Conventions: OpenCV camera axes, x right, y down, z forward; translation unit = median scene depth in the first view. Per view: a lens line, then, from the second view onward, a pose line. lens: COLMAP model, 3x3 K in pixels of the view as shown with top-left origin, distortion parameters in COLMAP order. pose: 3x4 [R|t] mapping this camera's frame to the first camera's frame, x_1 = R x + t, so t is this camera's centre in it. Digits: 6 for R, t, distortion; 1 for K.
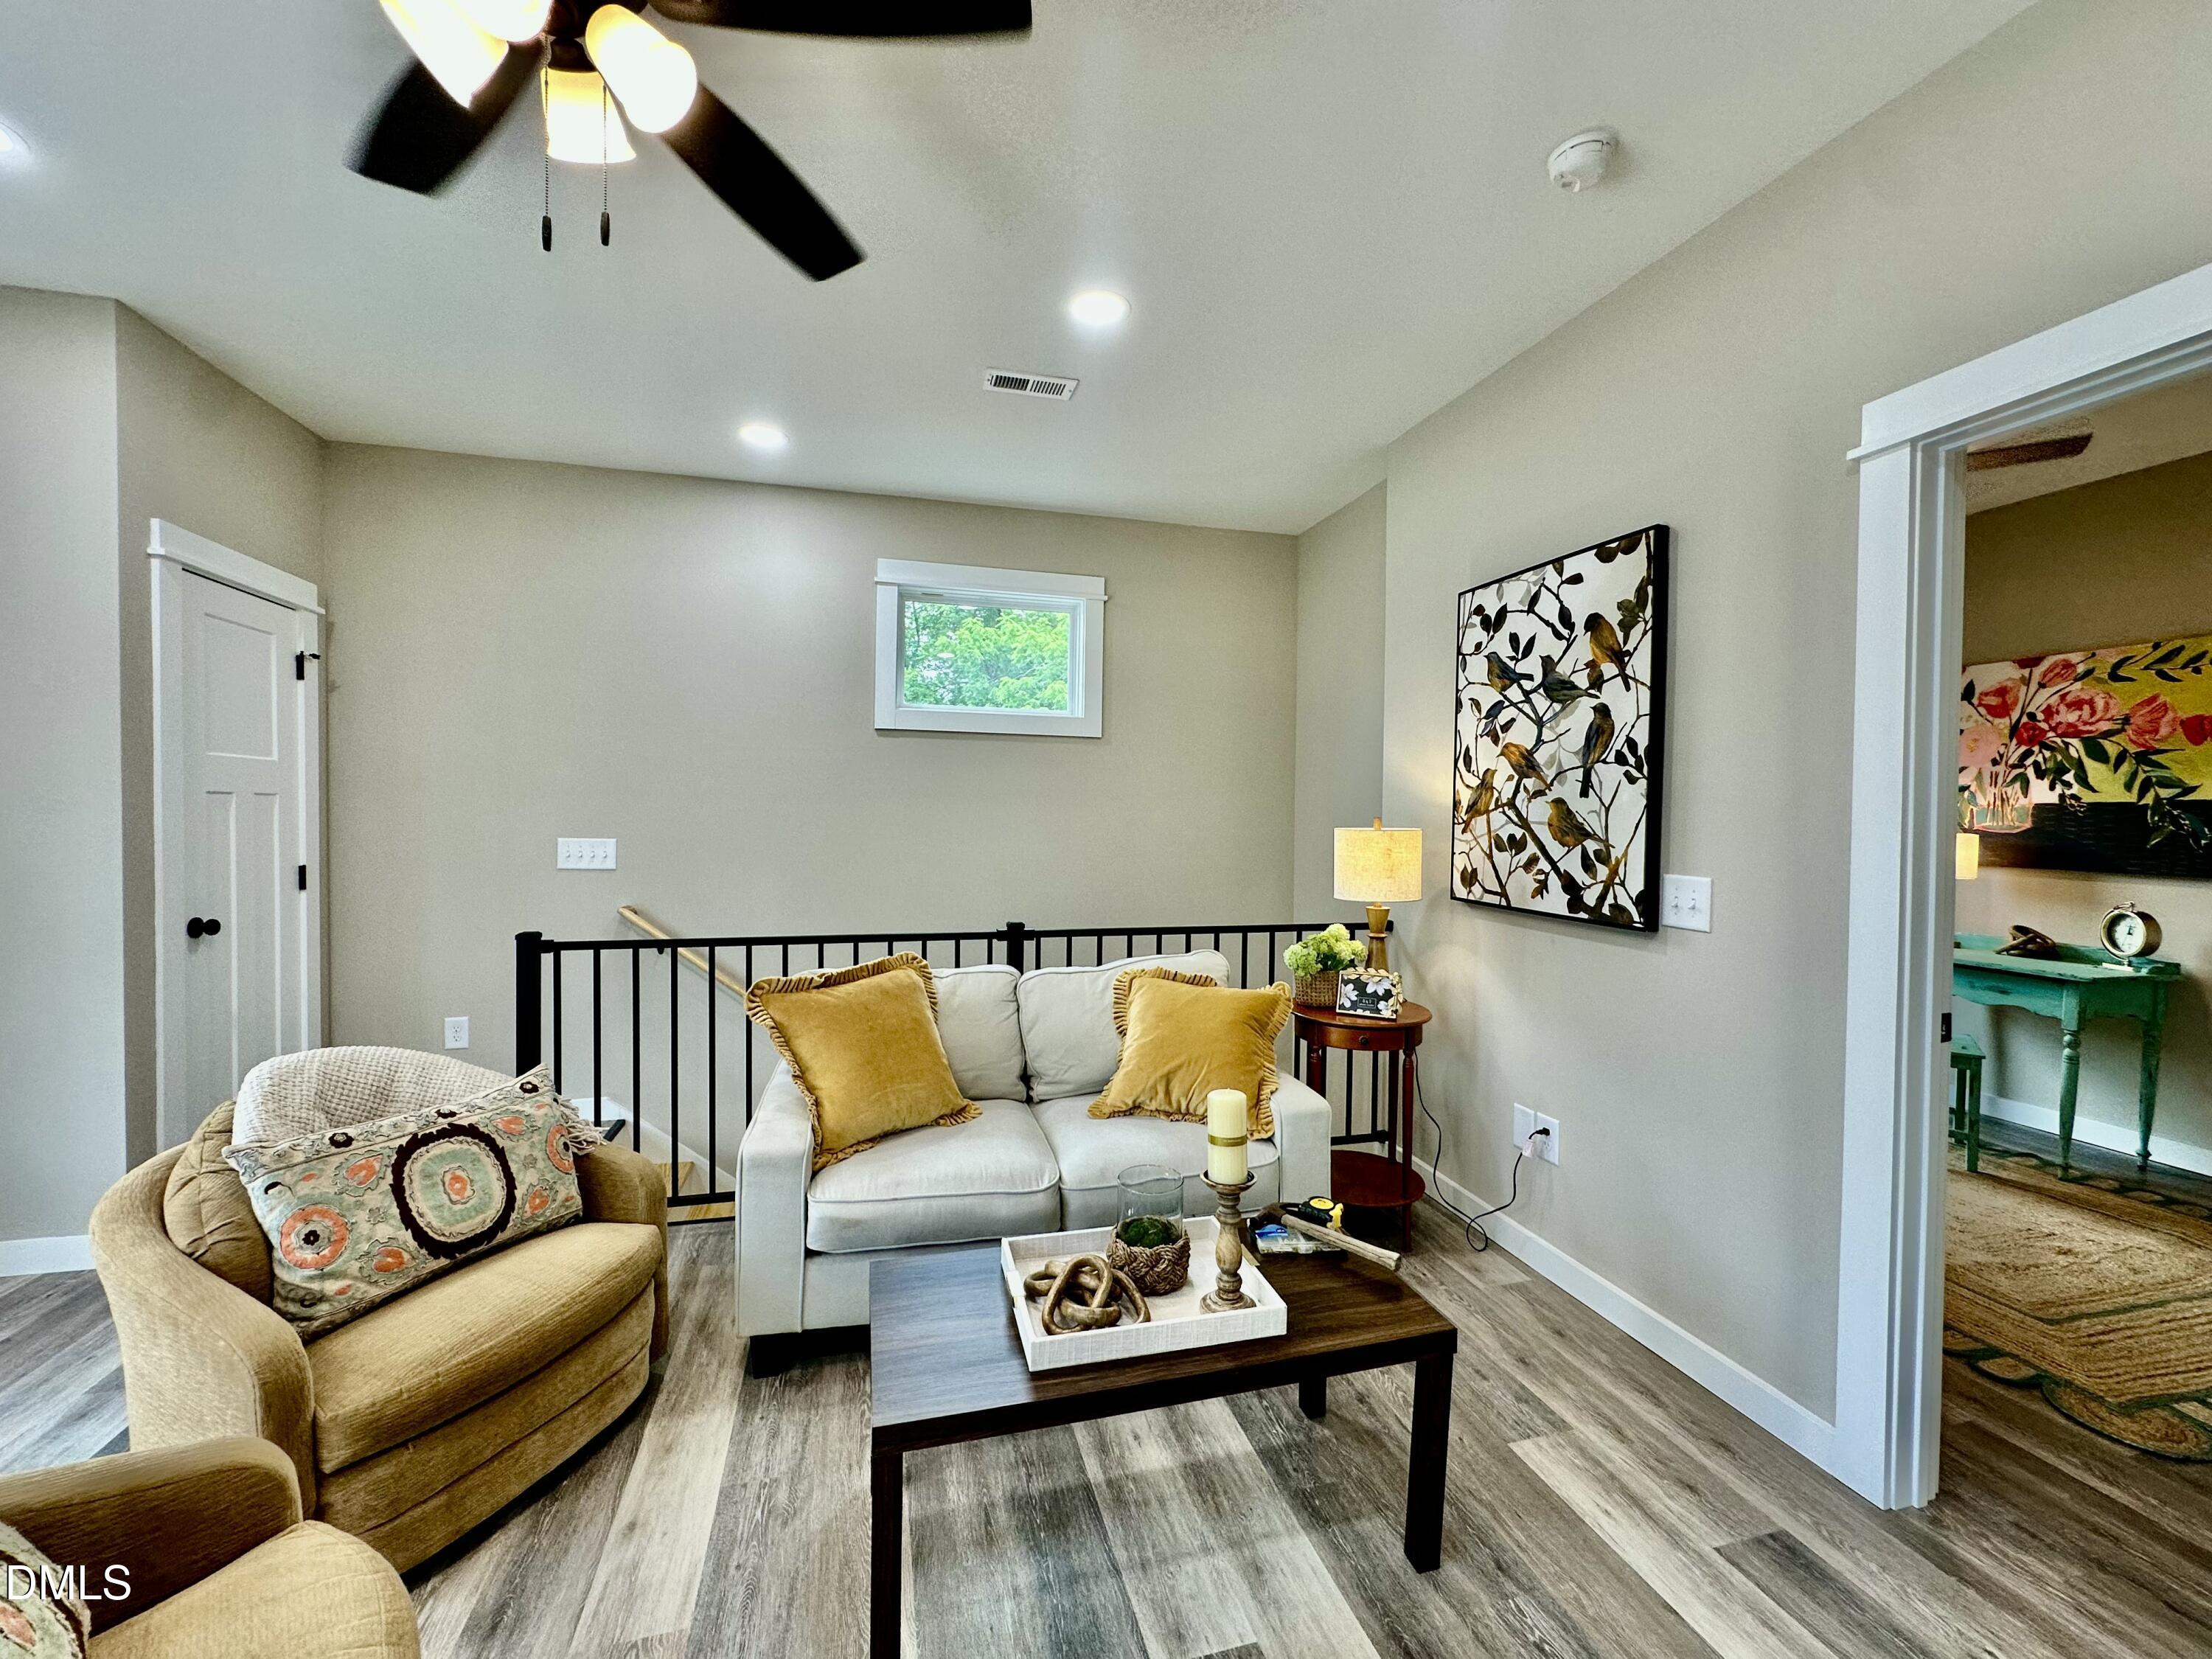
lens RADIAL K [[883.5, 0, 1098.7], [0, 883.5, 826.6], [0, 0, 1]] dist [-0.001414, -0.000040]
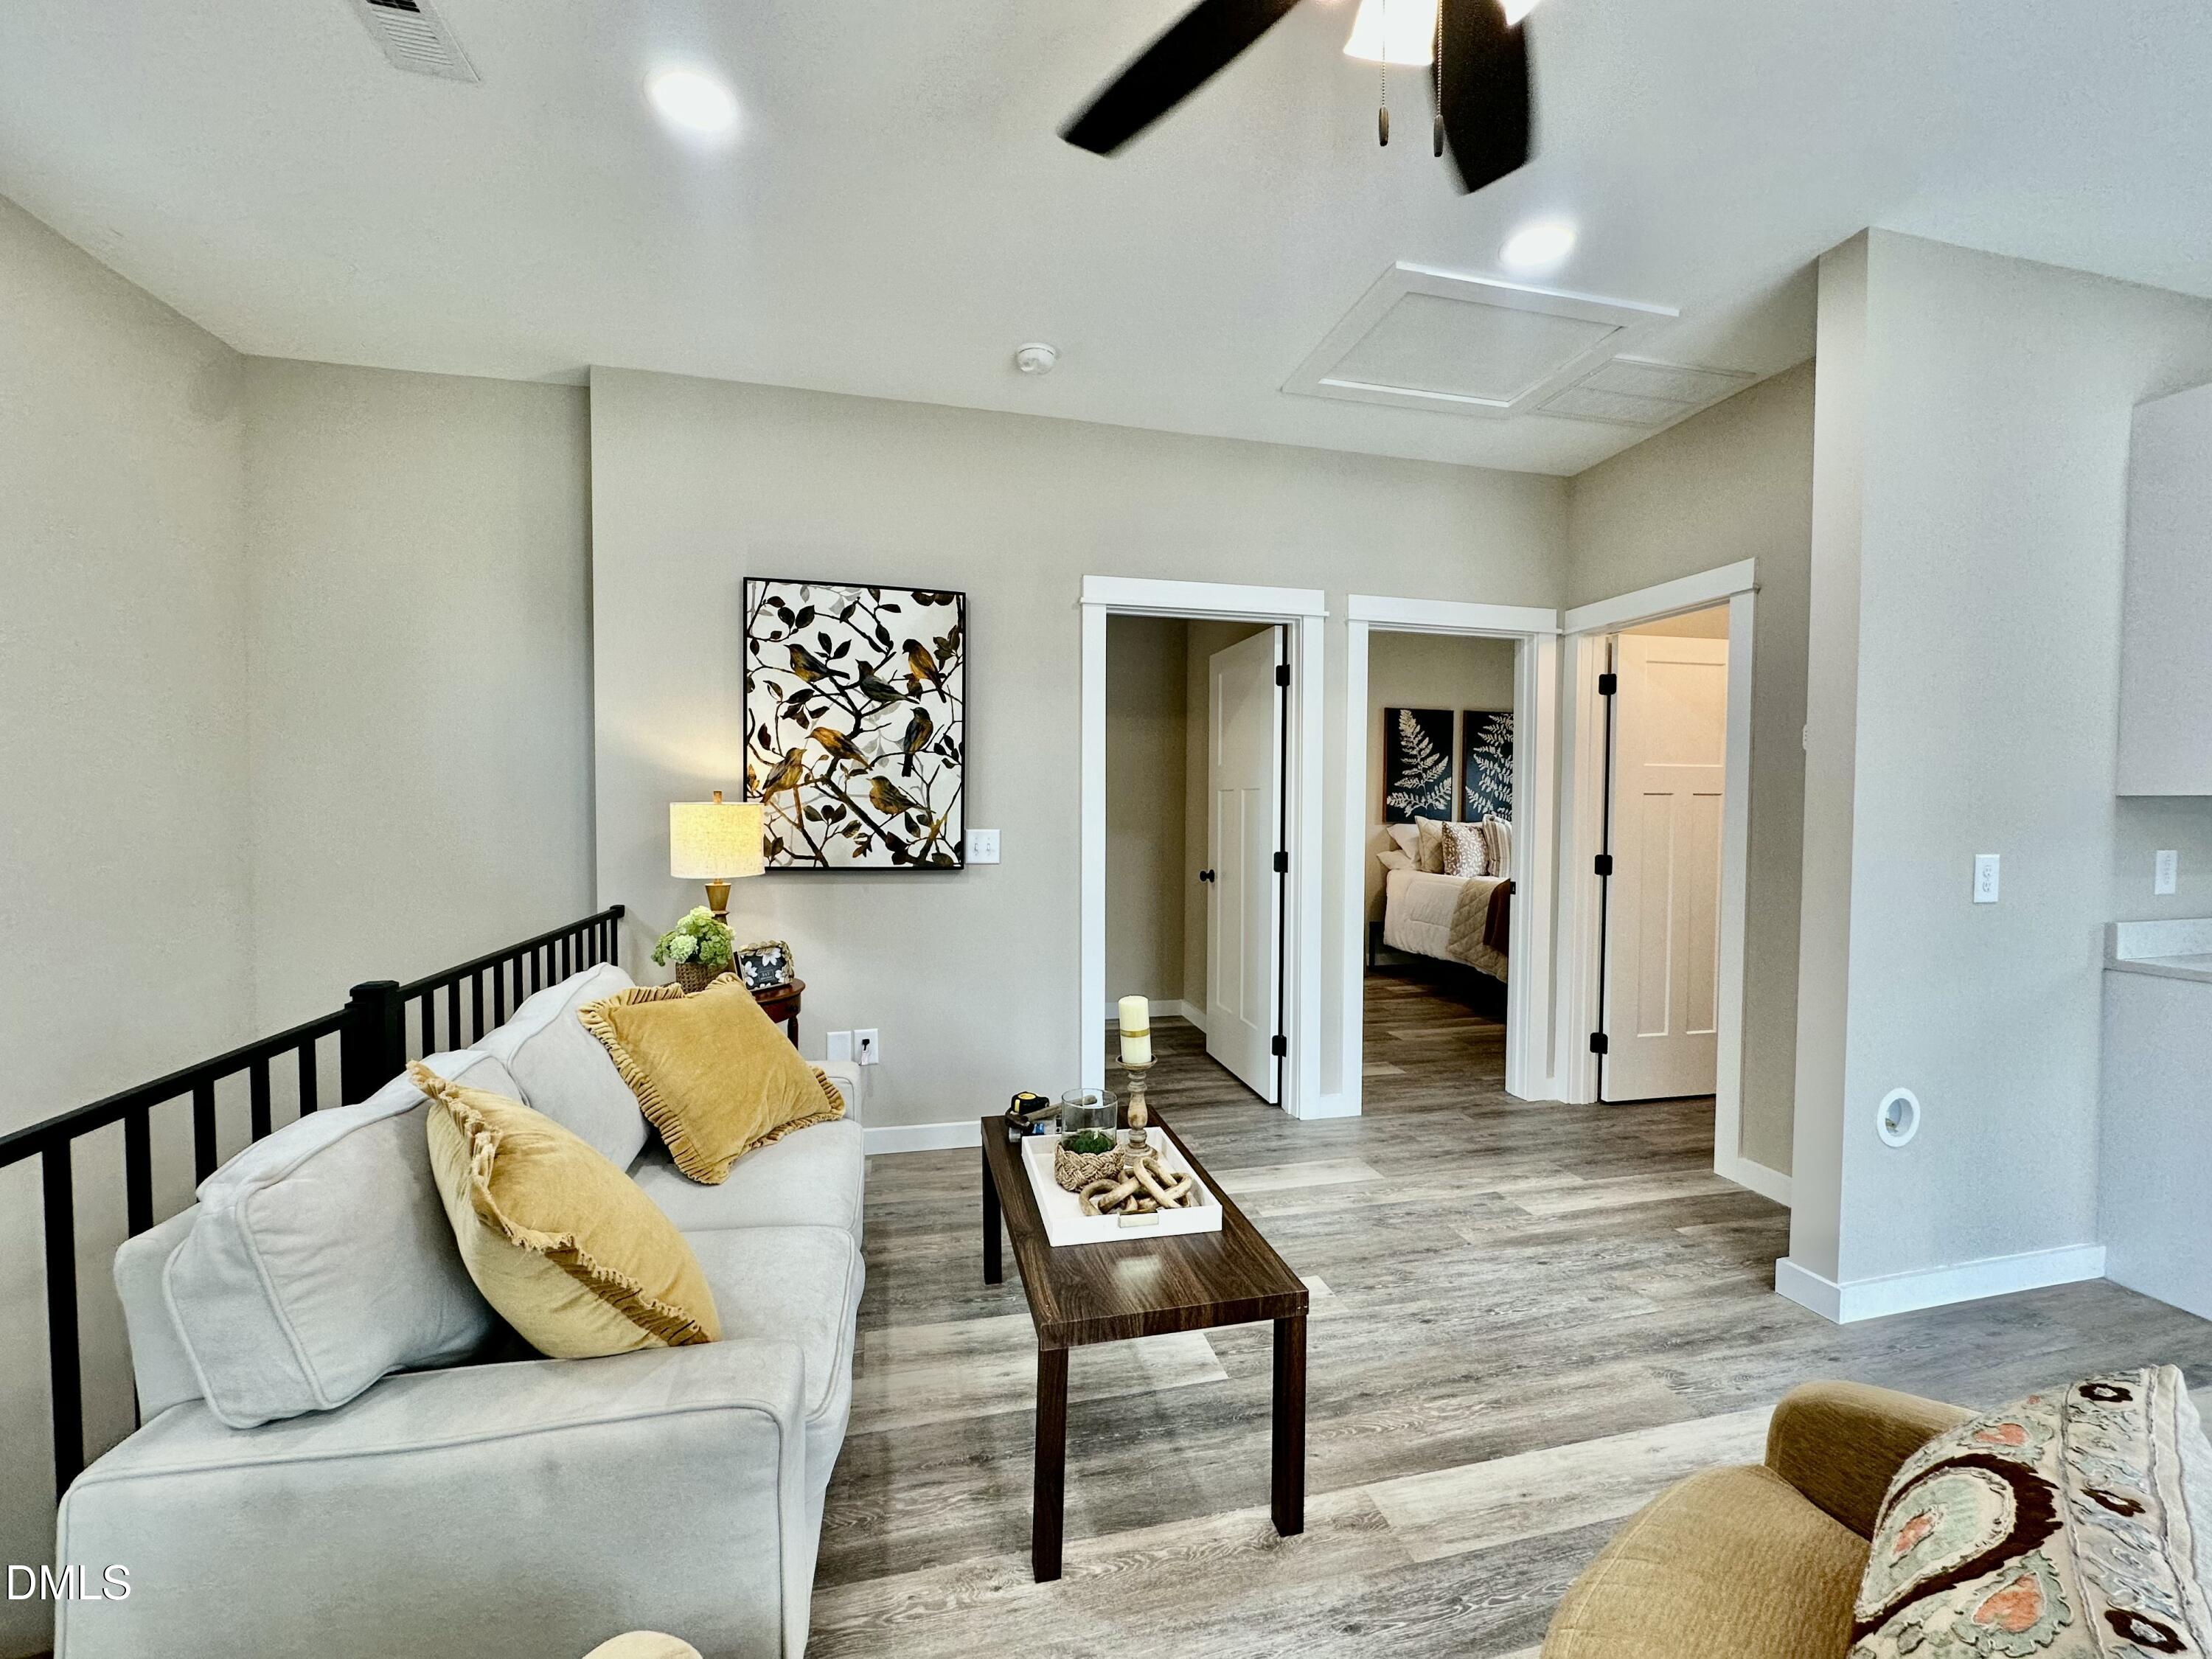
lens RADIAL K [[883.5, 0, 1108.1], [0, 883.5, 831.9], [0, 0, 1]] dist [-0.001414, -0.000040]
pose [[0.021629, -0.035841, 0.999123, -0.729754], [0.012405, 0.999290, 0.035578, 0.006497], [-0.999689, 0.011625, 0.022058, 0.626862]]
